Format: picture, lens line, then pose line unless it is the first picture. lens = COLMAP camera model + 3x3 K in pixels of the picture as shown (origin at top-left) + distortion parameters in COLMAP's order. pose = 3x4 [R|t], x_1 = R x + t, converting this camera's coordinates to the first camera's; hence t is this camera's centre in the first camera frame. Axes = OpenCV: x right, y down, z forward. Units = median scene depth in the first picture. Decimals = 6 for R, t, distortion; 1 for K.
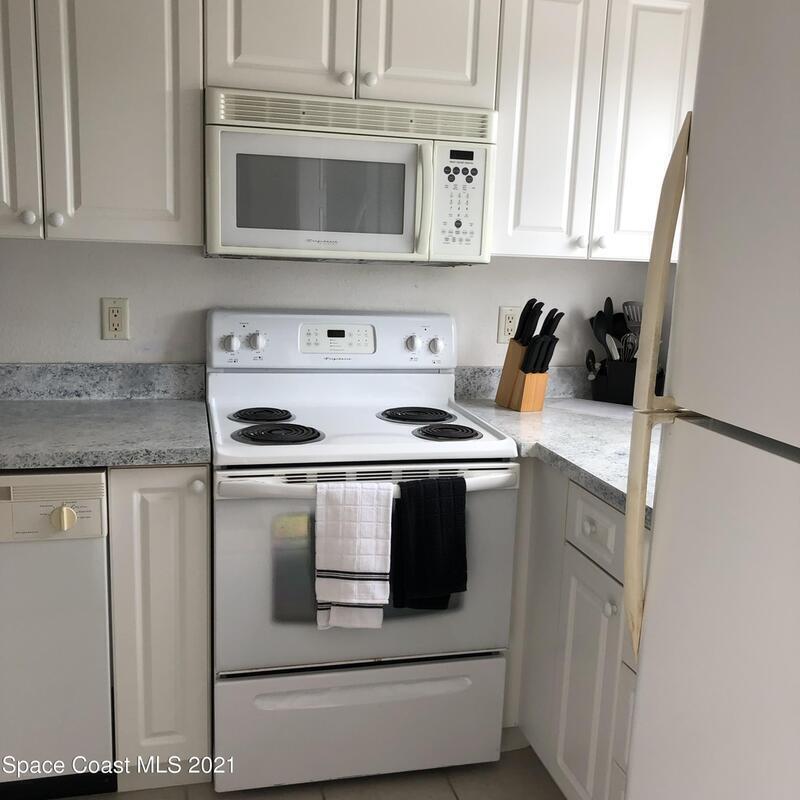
lens RADIAL K [[891.0, 0, 407.6], [0, 891.0, 405.4], [0, 0, 1]] dist [0.020076, 0.000000]
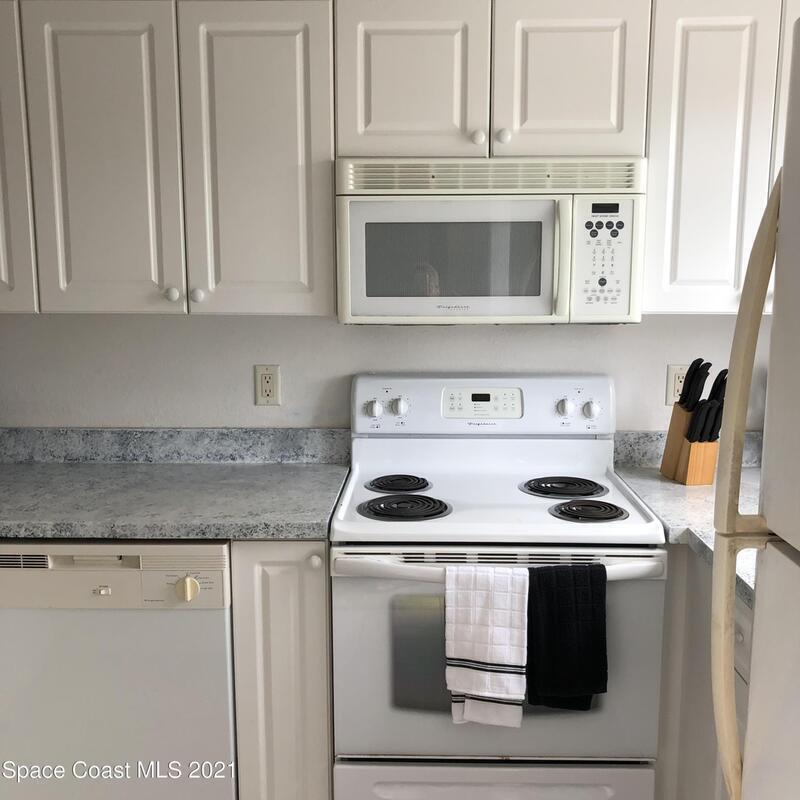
lens RADIAL K [[891.0, 0, 396.2], [0, 891.0, 402.6], [0, 0, 1]] dist [0.020076, 0.000000]
pose [[0.961017, 0.000305, -0.276491, 0.110371], [-0.011625, 0.999160, -0.039305, -0.042452], [0.276246, 0.040987, 0.960213, 0.067328]]
